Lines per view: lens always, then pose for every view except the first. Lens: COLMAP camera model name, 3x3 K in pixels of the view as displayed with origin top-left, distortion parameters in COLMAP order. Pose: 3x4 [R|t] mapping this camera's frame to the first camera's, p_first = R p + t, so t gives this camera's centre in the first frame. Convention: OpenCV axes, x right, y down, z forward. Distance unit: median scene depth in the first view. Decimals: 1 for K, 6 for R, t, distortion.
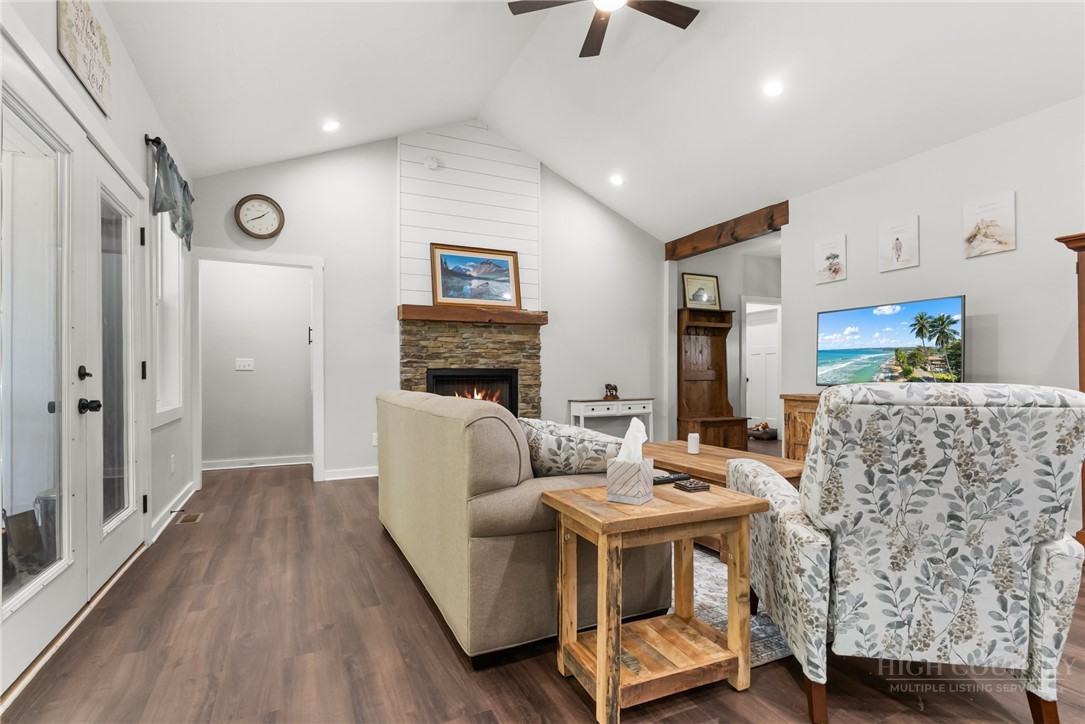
lens RADIAL K [[526.0, 0, 542.4], [0, 526.0, 382.8], [0, 0, 1]] dist [0.001013, 0.000253]
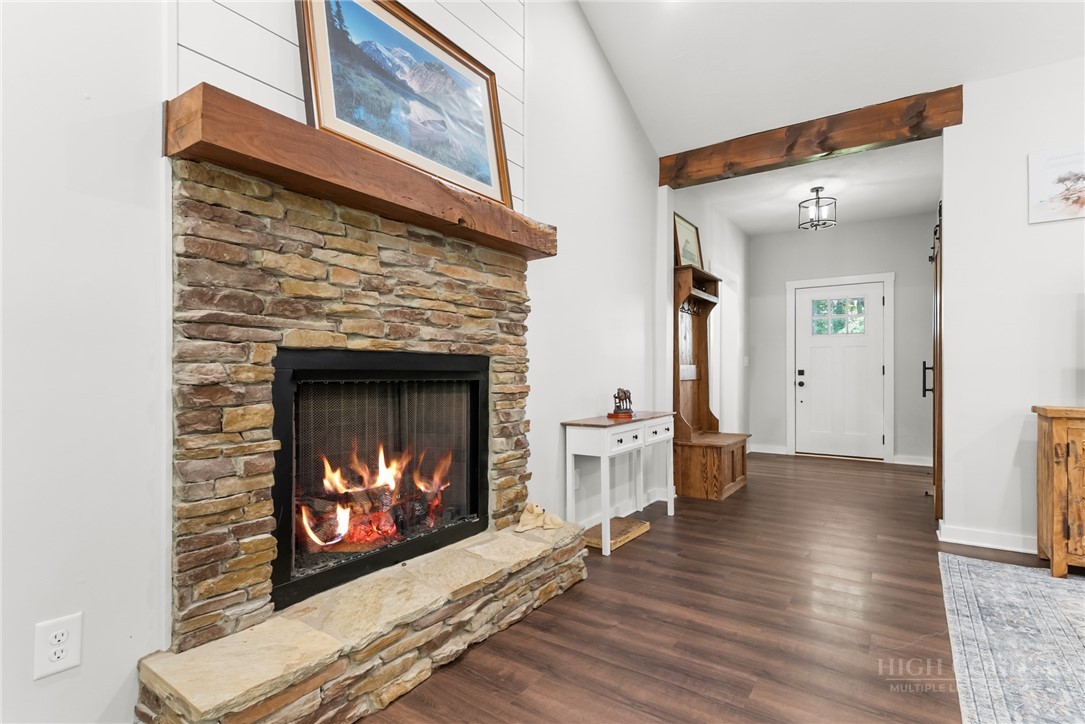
lens RADIAL K [[525.4, 0, 541.7], [0, 525.4, 375.5], [0, 0, 1]] dist [0.001429, 0.000921]
pose [[0.867472, 0.001315, 0.497484, -0.228629], [0.002525, 0.999972, -0.007046, -0.008253], [-0.497479, 0.007368, 0.867445, 0.644680]]
